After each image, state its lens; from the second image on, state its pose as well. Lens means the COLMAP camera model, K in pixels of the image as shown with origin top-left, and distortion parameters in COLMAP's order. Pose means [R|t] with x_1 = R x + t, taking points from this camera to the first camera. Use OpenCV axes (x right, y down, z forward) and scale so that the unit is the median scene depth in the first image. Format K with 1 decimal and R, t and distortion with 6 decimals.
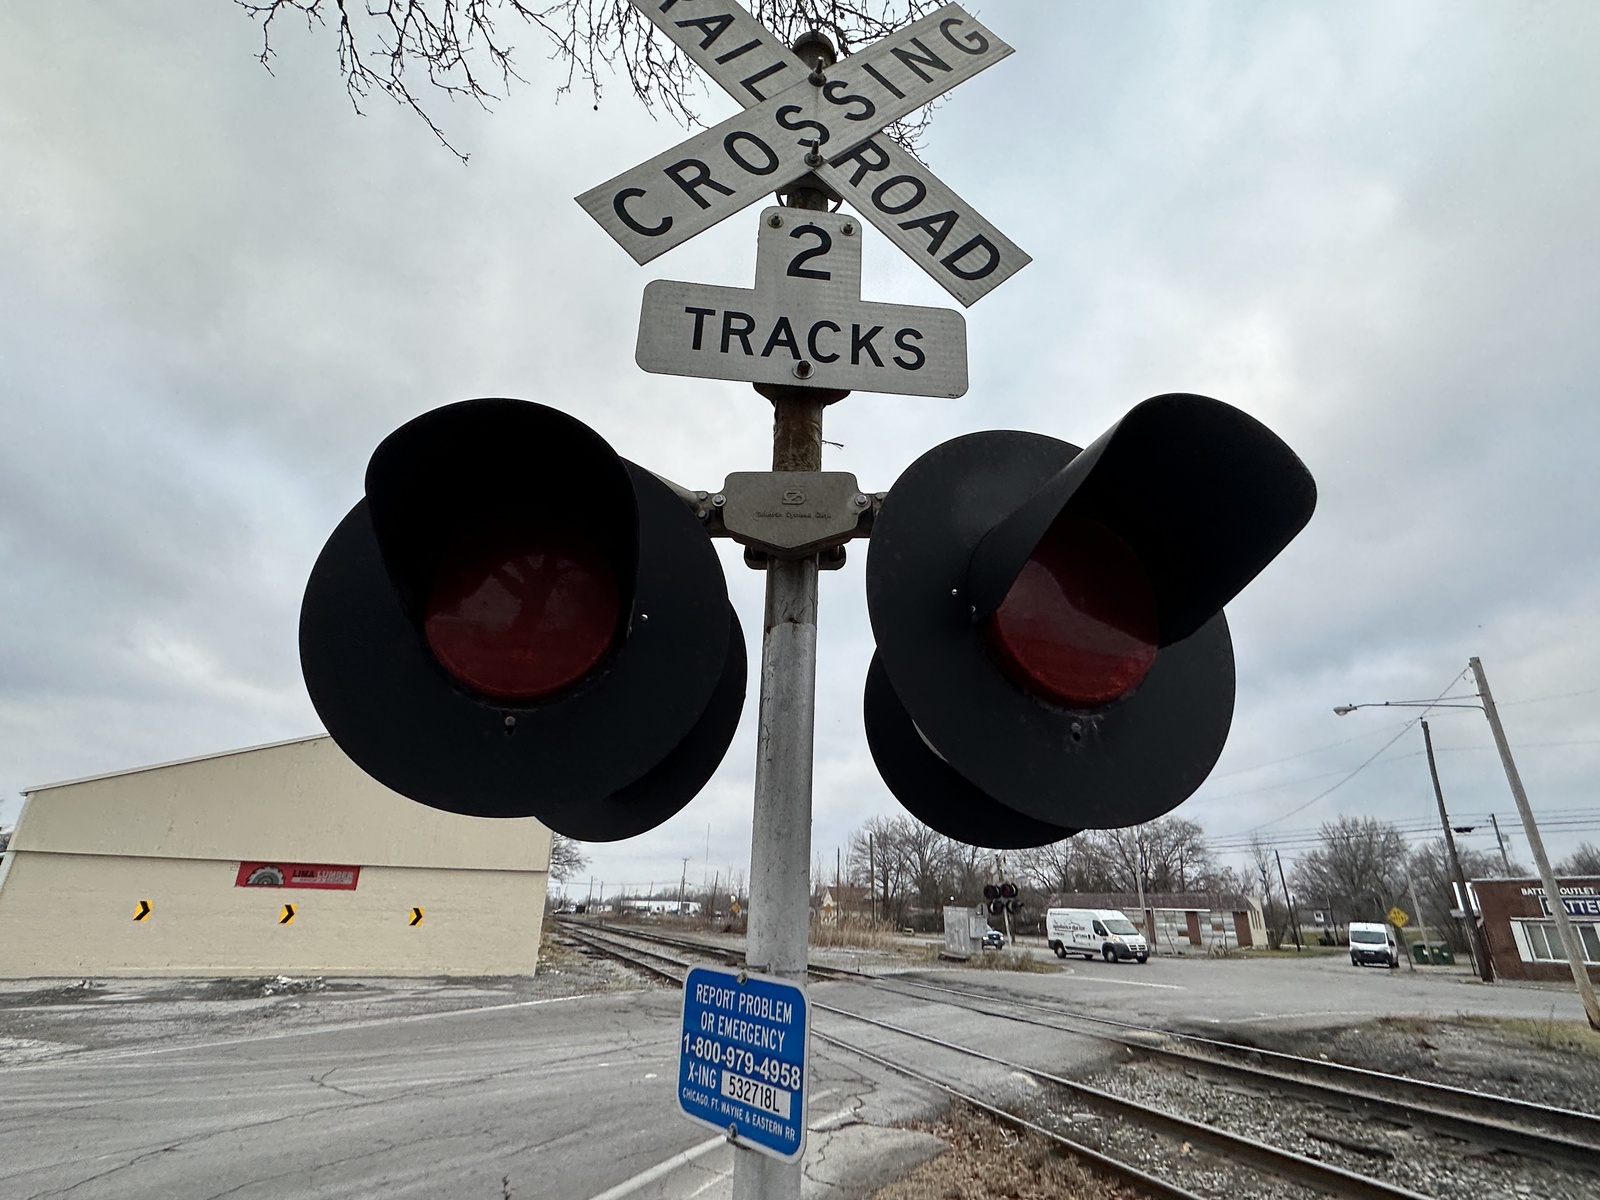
lens RADIAL K [[752.2, 0, 791.7], [0, 752.2, 600.8], [0, 0, 1]] dist [-0.001281, -0.000105]
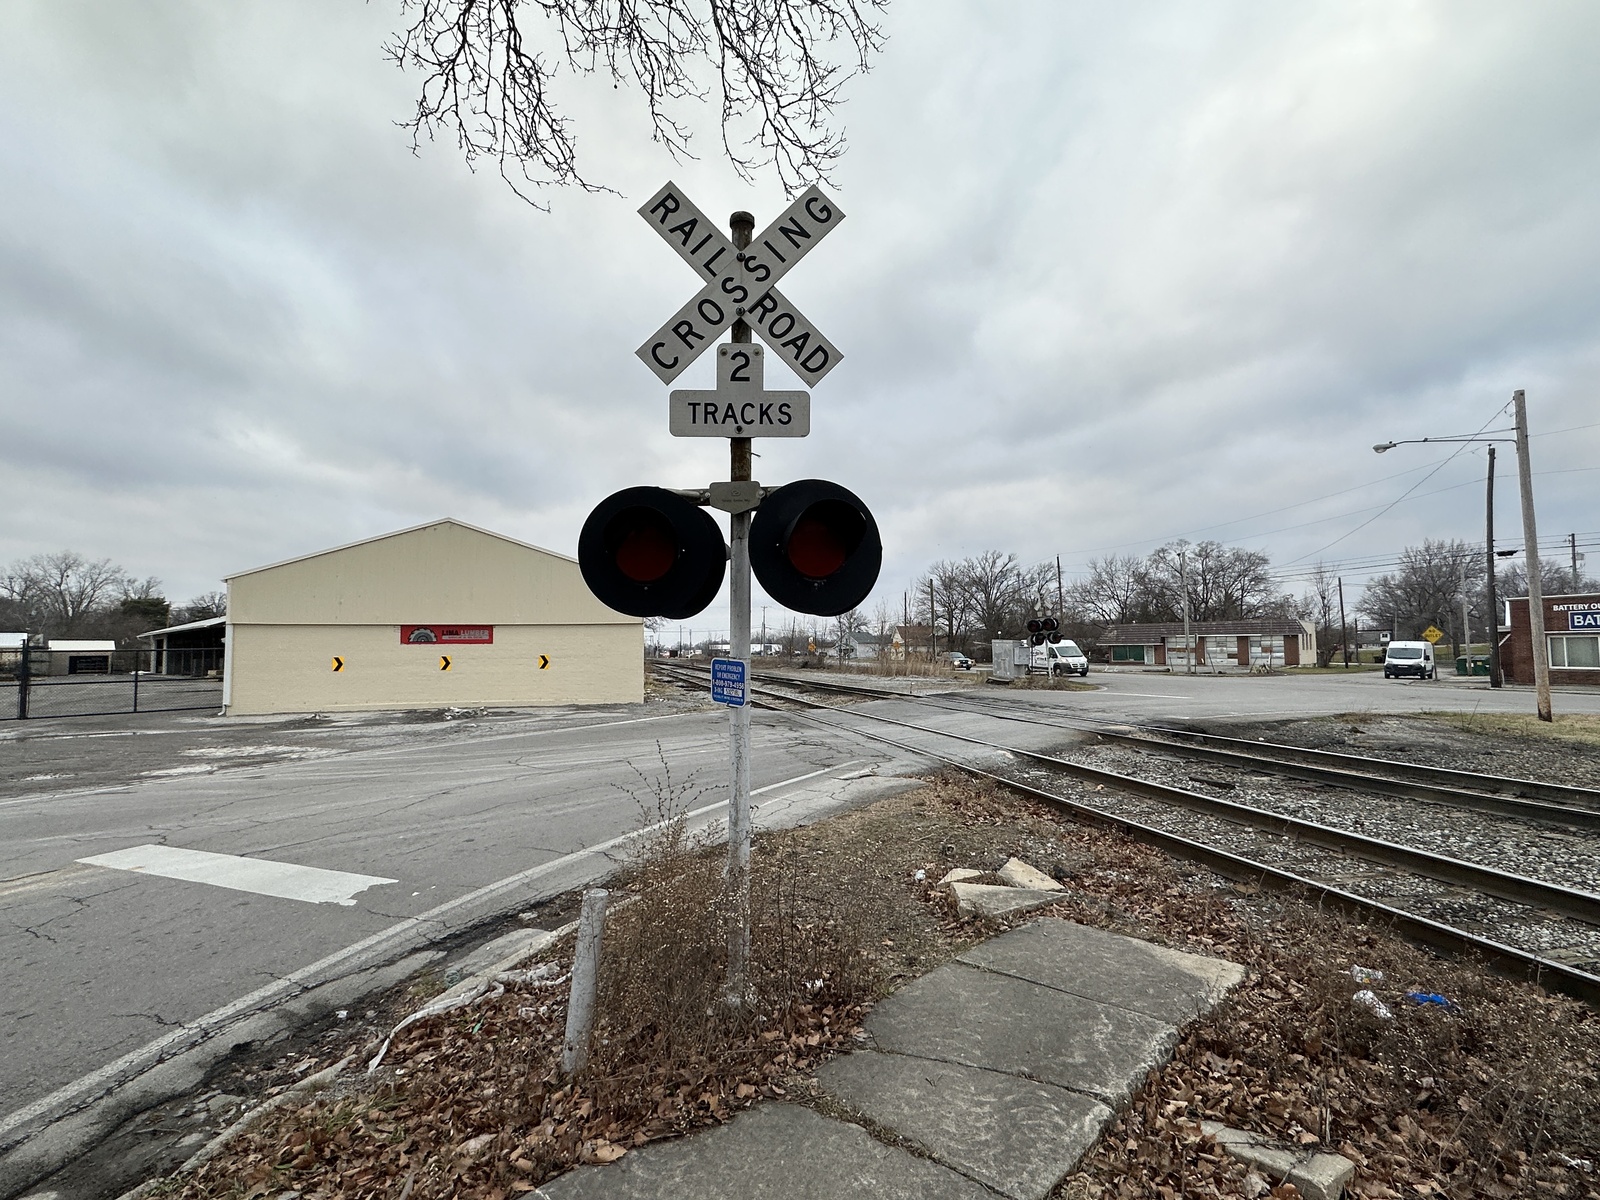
lens RADIAL K [[752.2, 0, 791.7], [0, 752.2, 600.8], [0, 0, 1]] dist [-0.001281, -0.000105]
pose [[0.994592, -0.039057, -0.096235, 0.055626], [0.067819, 0.946010, 0.316964, -0.076953], [0.078660, -0.321777, 0.943542, -0.201353]]
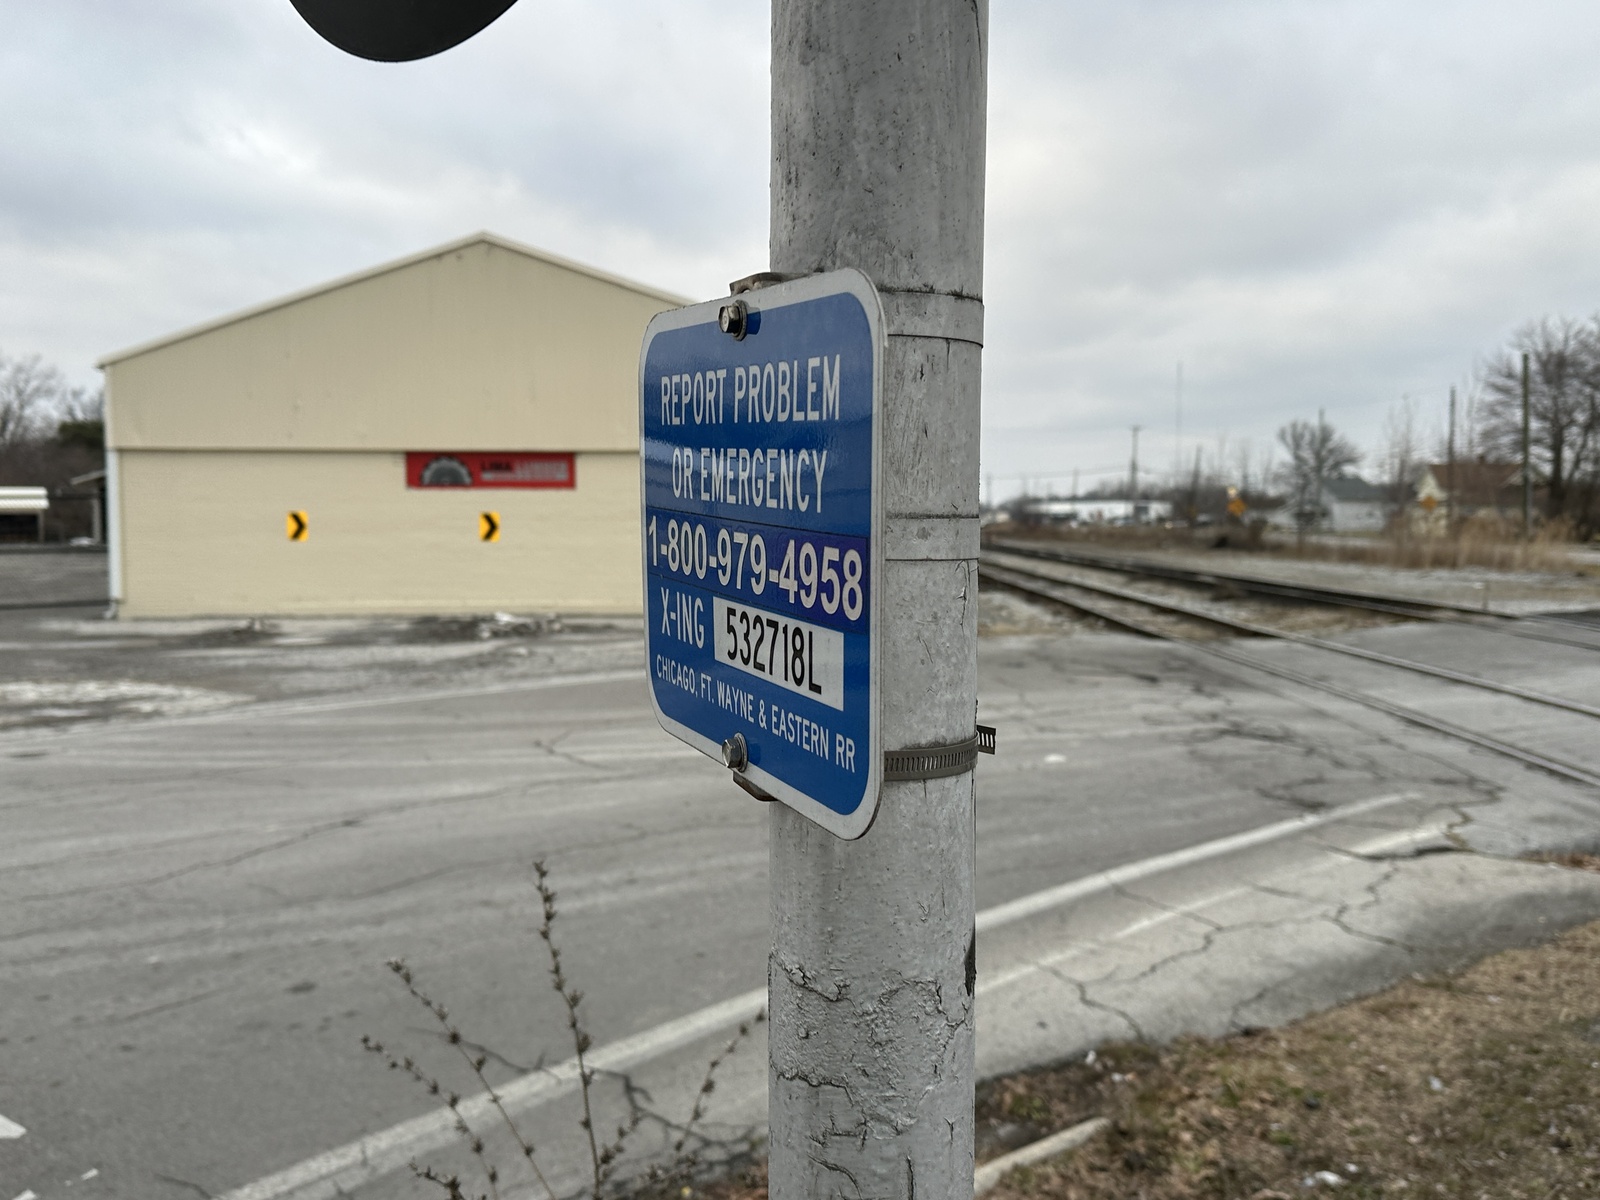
lens RADIAL K [[1433.0, 0, 794.5], [0, 1433.0, 573.0], [0, 0, 1]] dist [0.154827, -0.323168]
pose [[0.933403, -0.010414, -0.358680, 0.017430], [0.158413, 0.908858, 0.385853, 0.041803], [0.321971, -0.416976, 0.849980, 0.053759]]
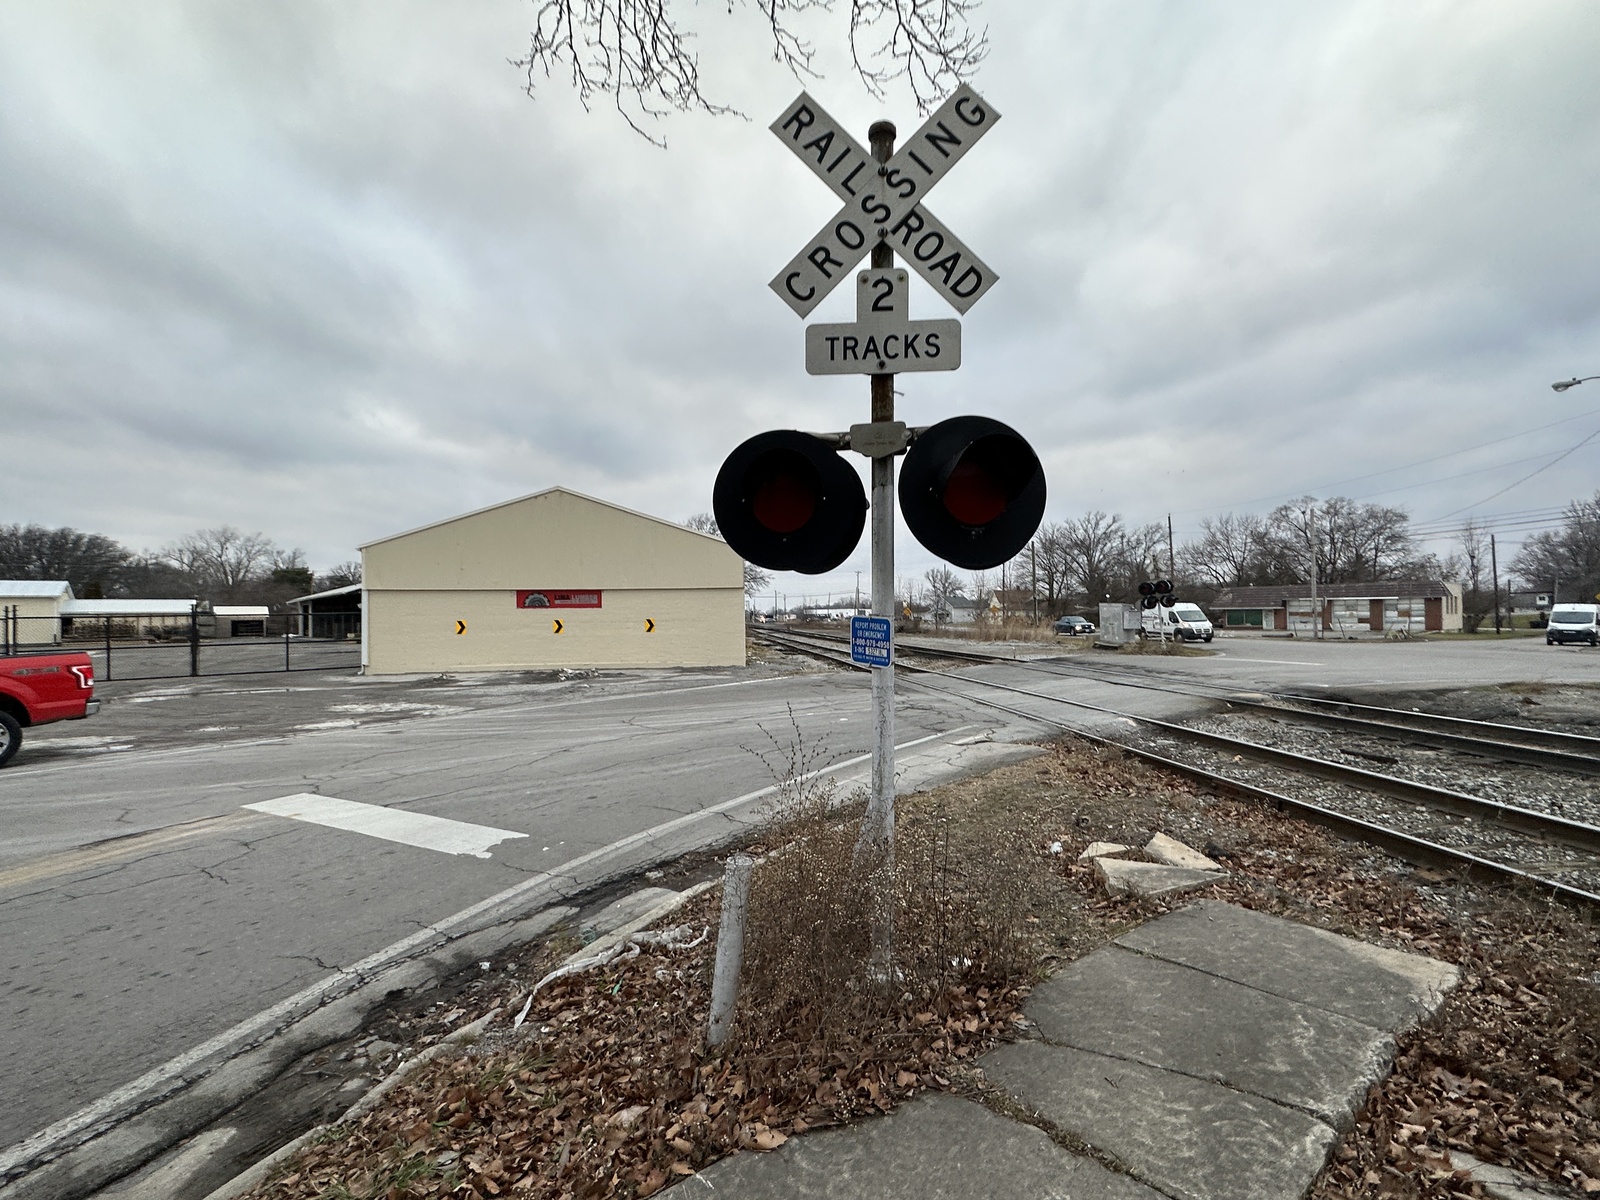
lens RADIAL K [[747.3, 0, 800.0], [0, 747.3, 600.0], [0, 0, 1]] dist [-0.000752, -0.000352]
pose [[0.976913, -0.037632, -0.210296, 0.030453], [0.111071, 0.930333, 0.349490, -0.065297], [0.182494, -0.364779, 0.913035, -0.180246]]
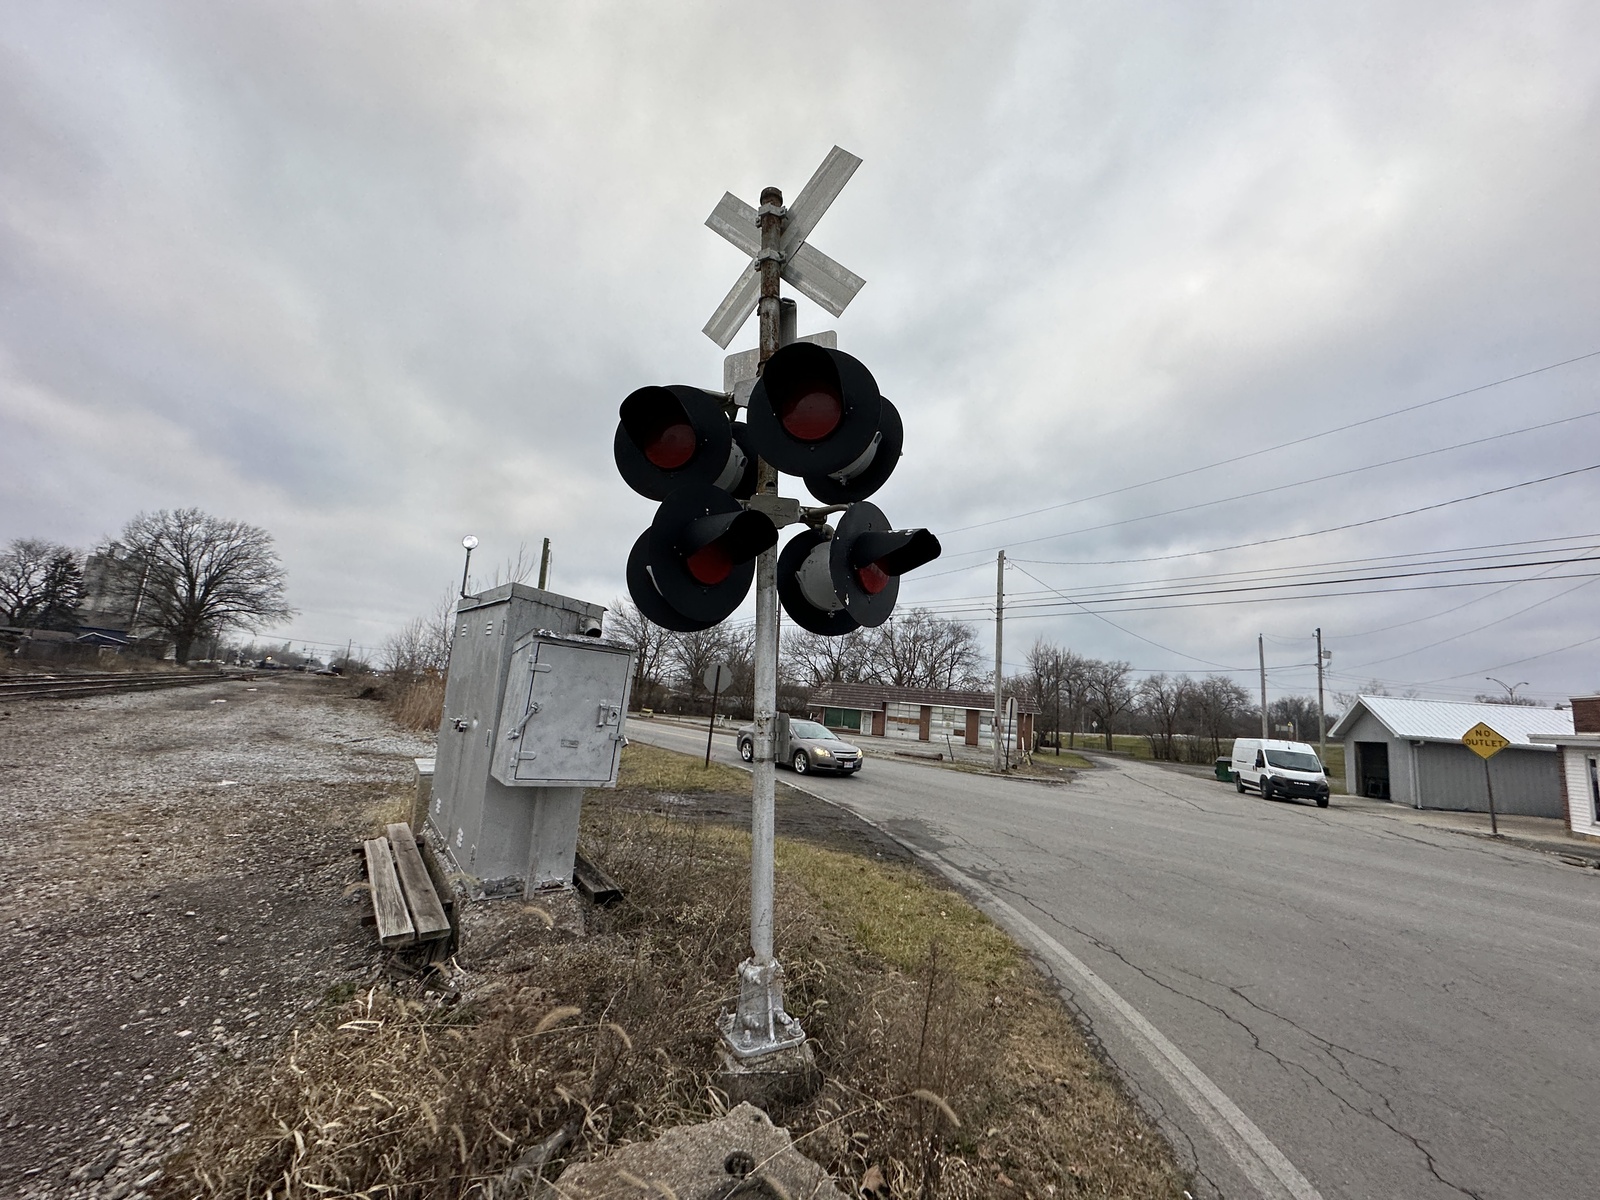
lens RADIAL K [[640.0, 0, 800.0], [0, 640.0, 600.0], [0, 0, 1]] dist [-0.000156, -0.000171]
pose [[0.950535, 0.107390, 0.291464, 0.847020], [-0.173409, 0.961961, 0.211092, 1.305782], [-0.257708, -0.251193, 0.933000, 3.028002]]
